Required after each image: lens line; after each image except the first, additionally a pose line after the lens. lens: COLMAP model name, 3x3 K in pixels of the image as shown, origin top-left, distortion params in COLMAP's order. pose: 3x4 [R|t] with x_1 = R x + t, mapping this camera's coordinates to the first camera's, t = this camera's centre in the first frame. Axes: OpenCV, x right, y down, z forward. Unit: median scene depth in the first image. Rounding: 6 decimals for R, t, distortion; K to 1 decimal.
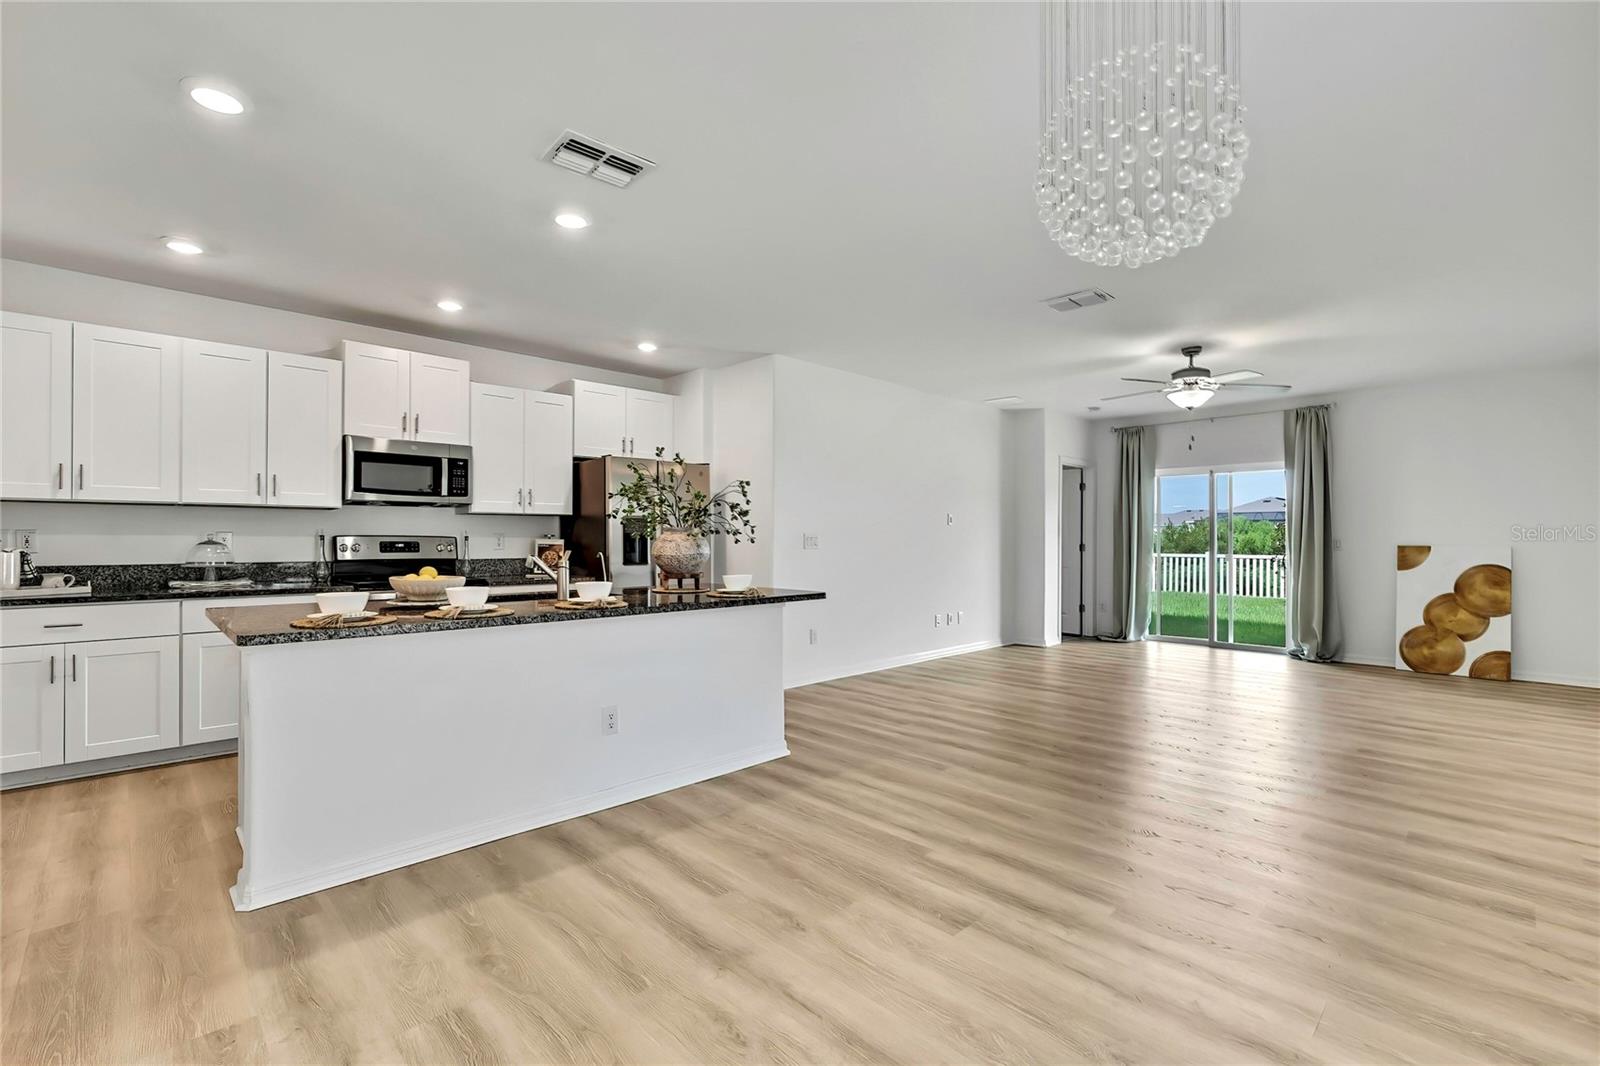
lens RADIAL K [[708.6, 0, 793.3], [0, 708.6, 537.0], [0, 0, 1]] dist [-0.011941, 0.000138]
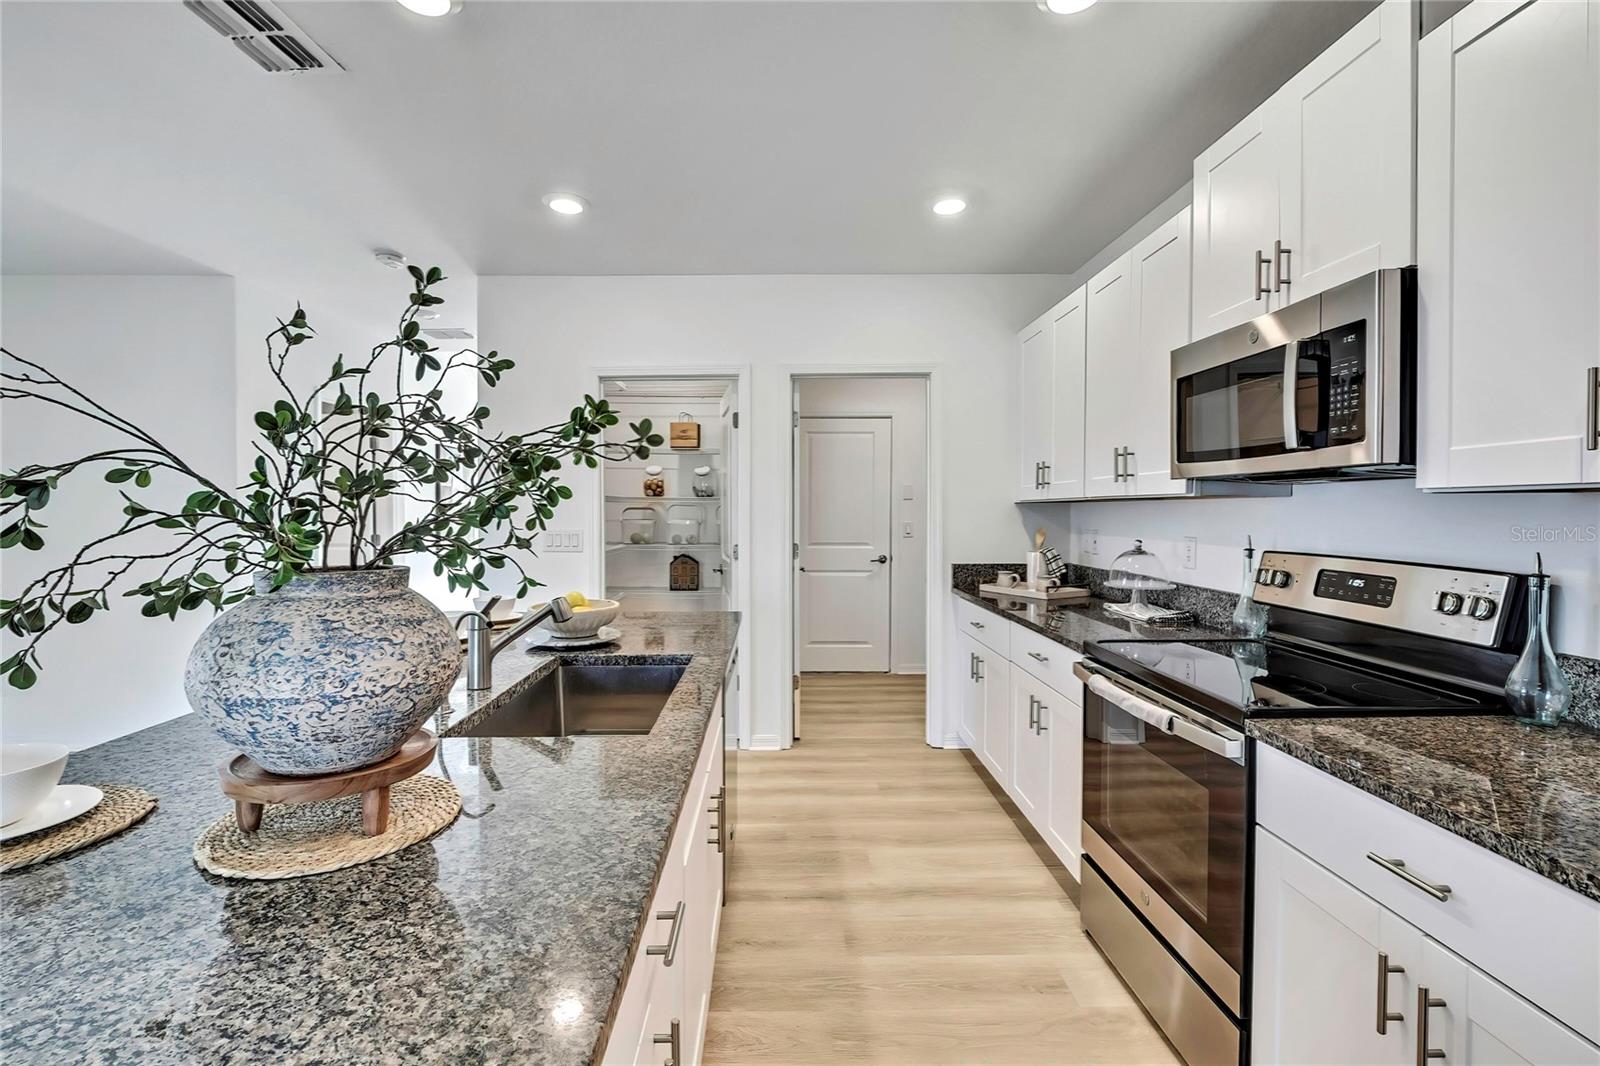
lens RADIAL K [[694.3, 0, 803.4], [0, 694.3, 525.9], [0, 0, 1]] dist [-0.013920, -0.000042]
pose [[-0.666308, 0.013070, -0.745562, -0.072449], [0.000856, 0.999859, 0.016763, -0.023492], [0.745676, 0.010531, -0.666225, 0.933529]]
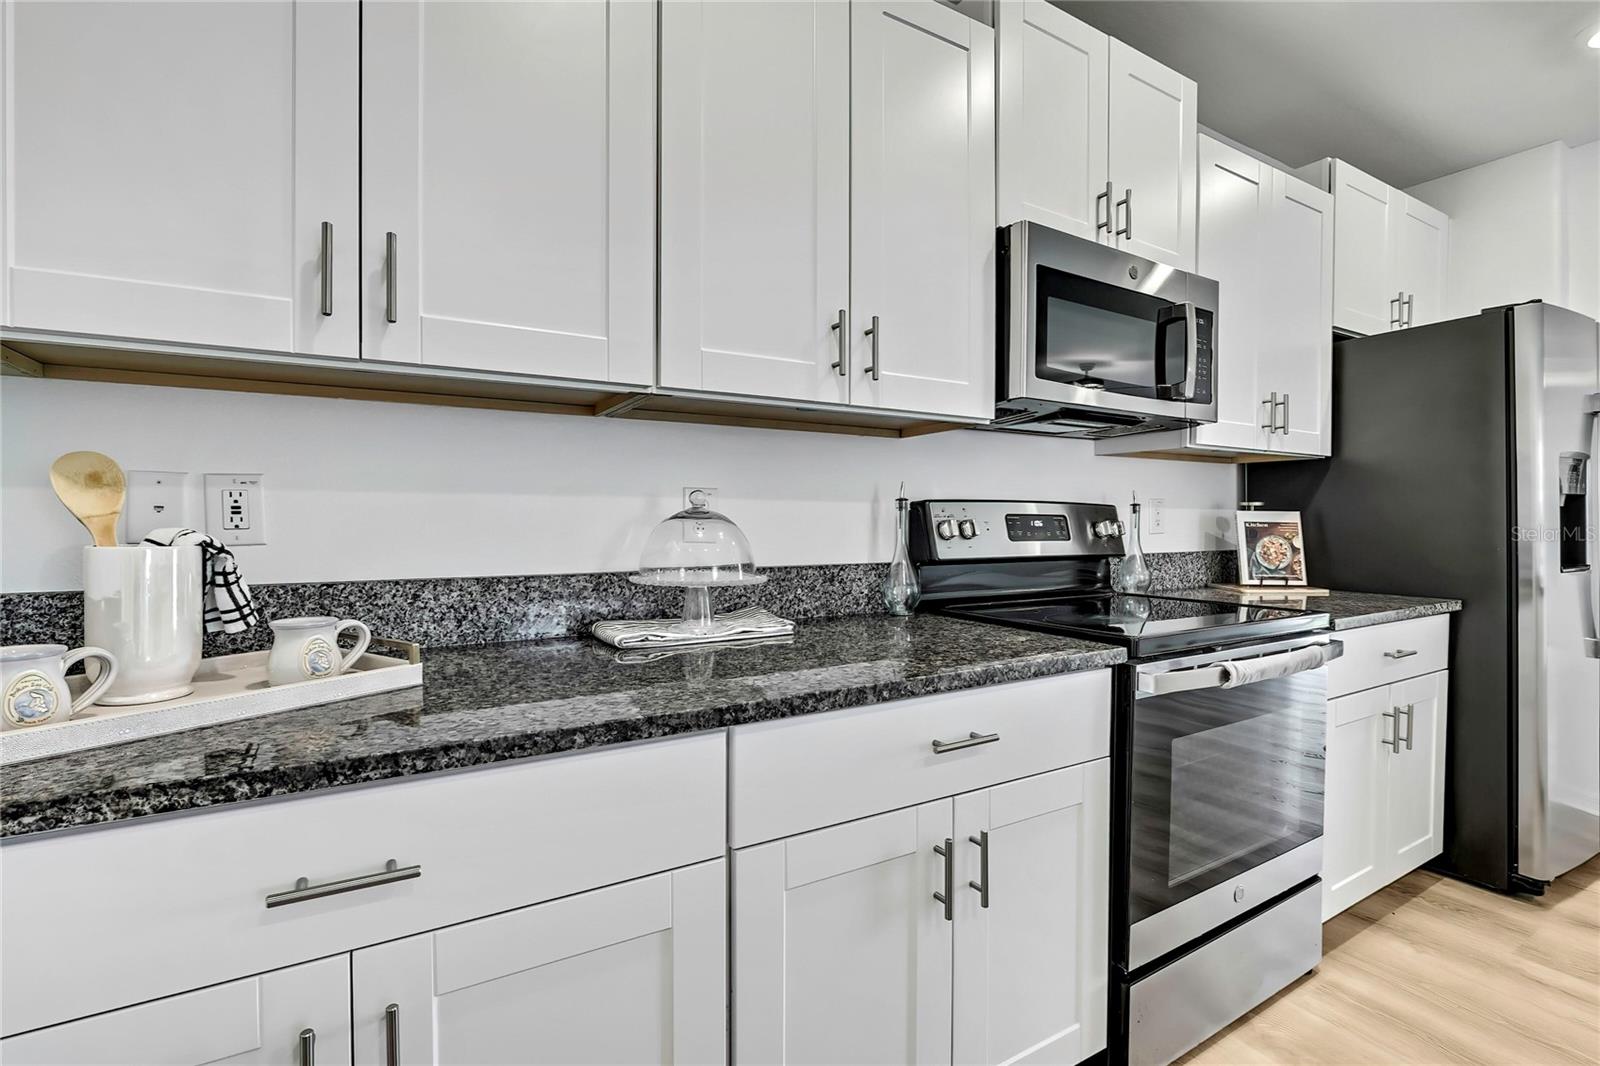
lens RADIAL K [[781.8, 0, 917.0], [0, 781.8, 524.4], [0, 0, 1]] dist [-0.003117, -0.000404]
pose [[0.988534, 0.001303, -0.150992, -0.508724], [0.000228, 0.999949, 0.010127, 0.006914], [0.150998, -0.010045, 0.988483, 0.481778]]
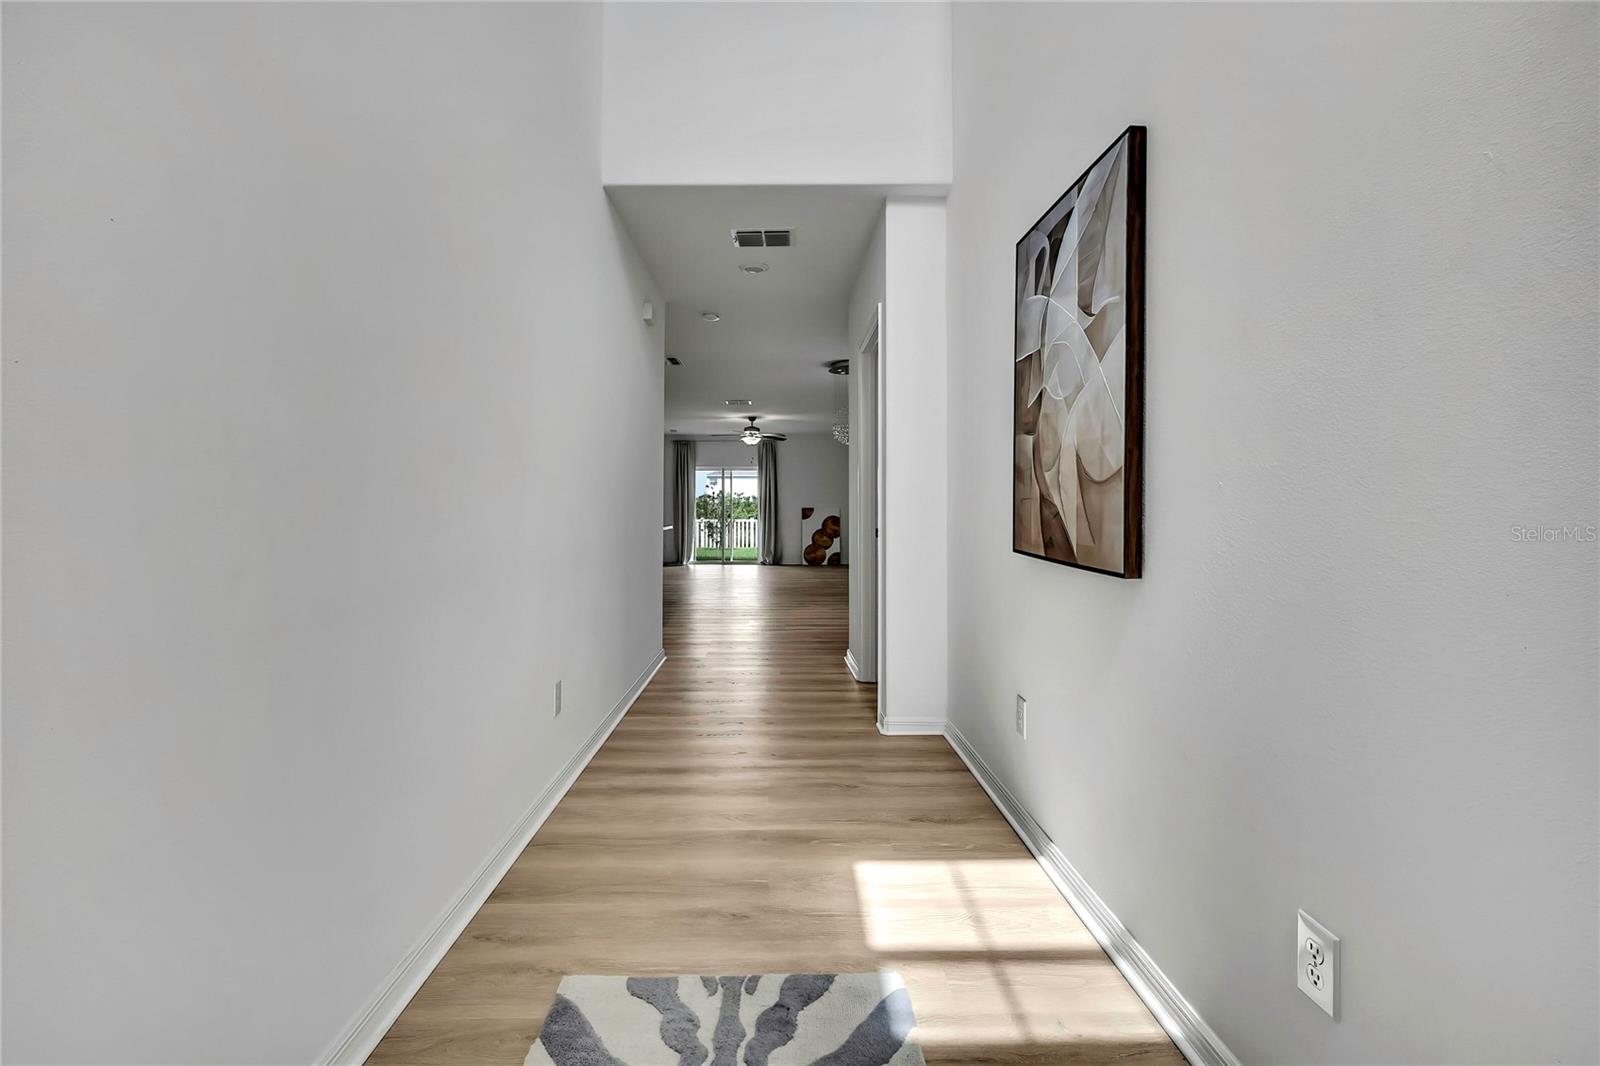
lens RADIAL K [[723.0, 0, 789.7], [0, 723.0, 474.7], [0, 0, 1]] dist [-0.004983, 0.000289]
pose [[0.679372, 0.030923, 0.733142, -0.979746], [0.004425, 0.998921, -0.046234, 0.015472], [-0.733781, 0.034654, 0.678502, -0.597552]]
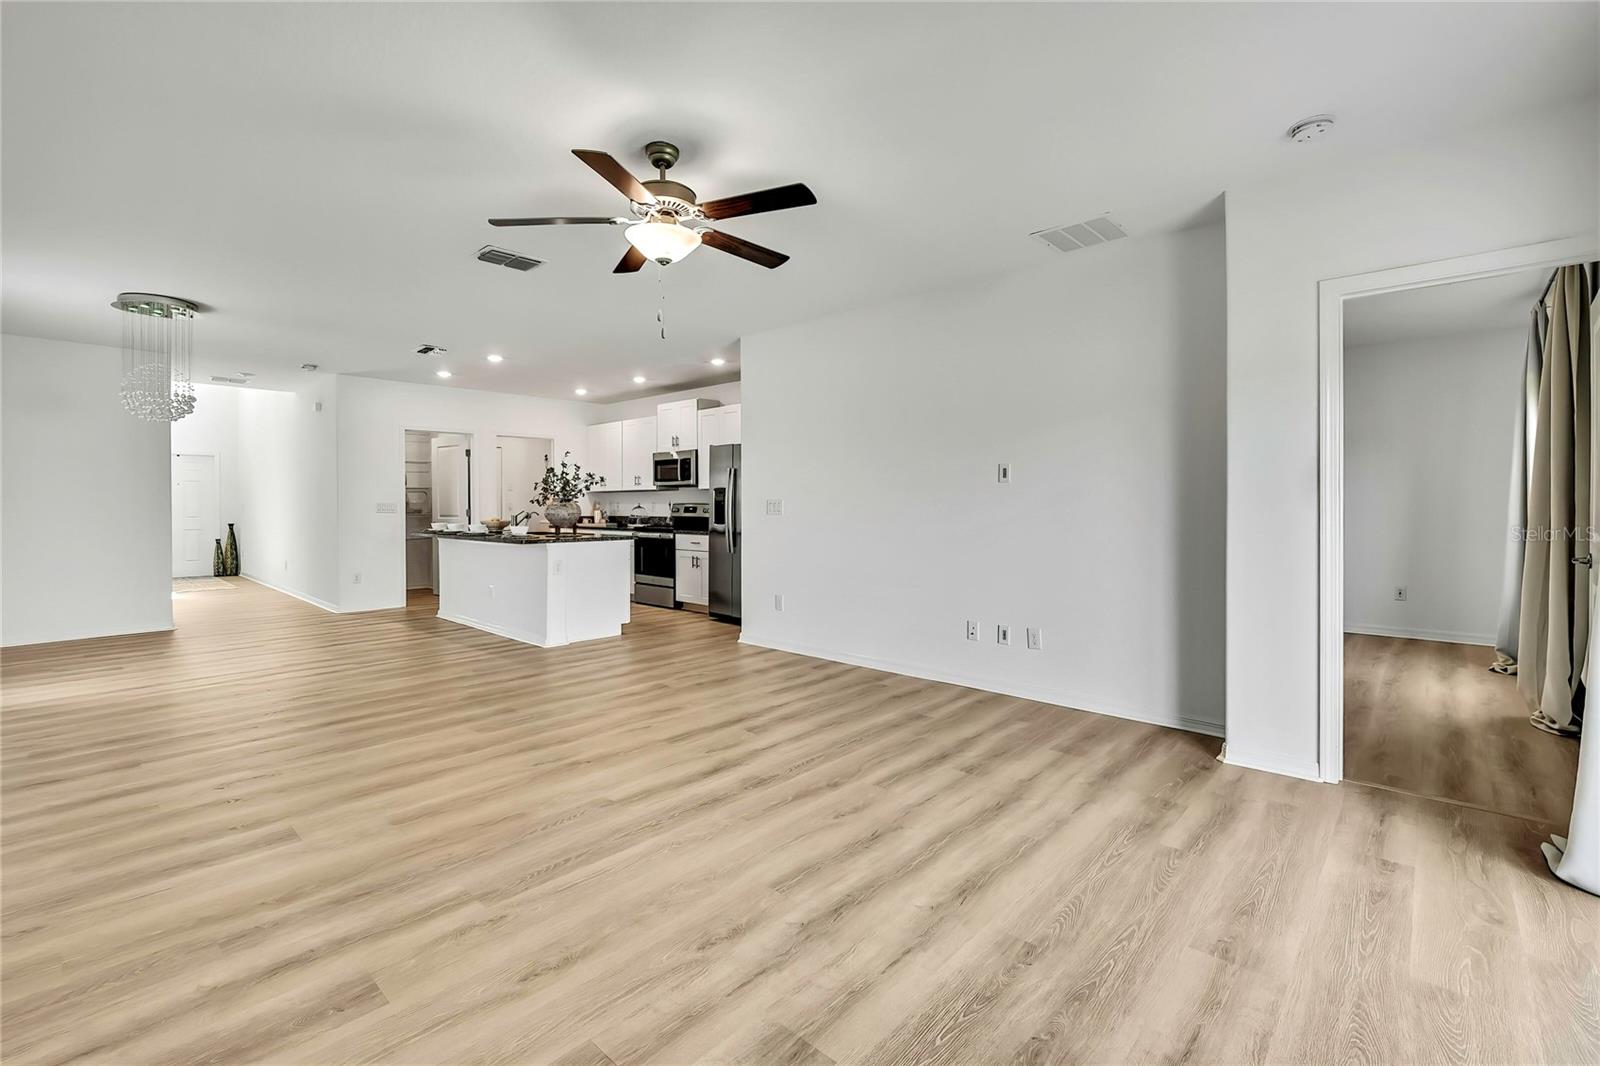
lens RADIAL K [[682.4, 0, 761.0], [0, 682.4, 507.2], [0, 0, 1]] dist [-0.009878, 0.000112]
pose [[0.020067, -0.000078, -0.999799, 1.052156], [0.003548, 0.999994, -0.000007, 0.006943], [0.999792, -0.003547, 0.020067, 1.039527]]
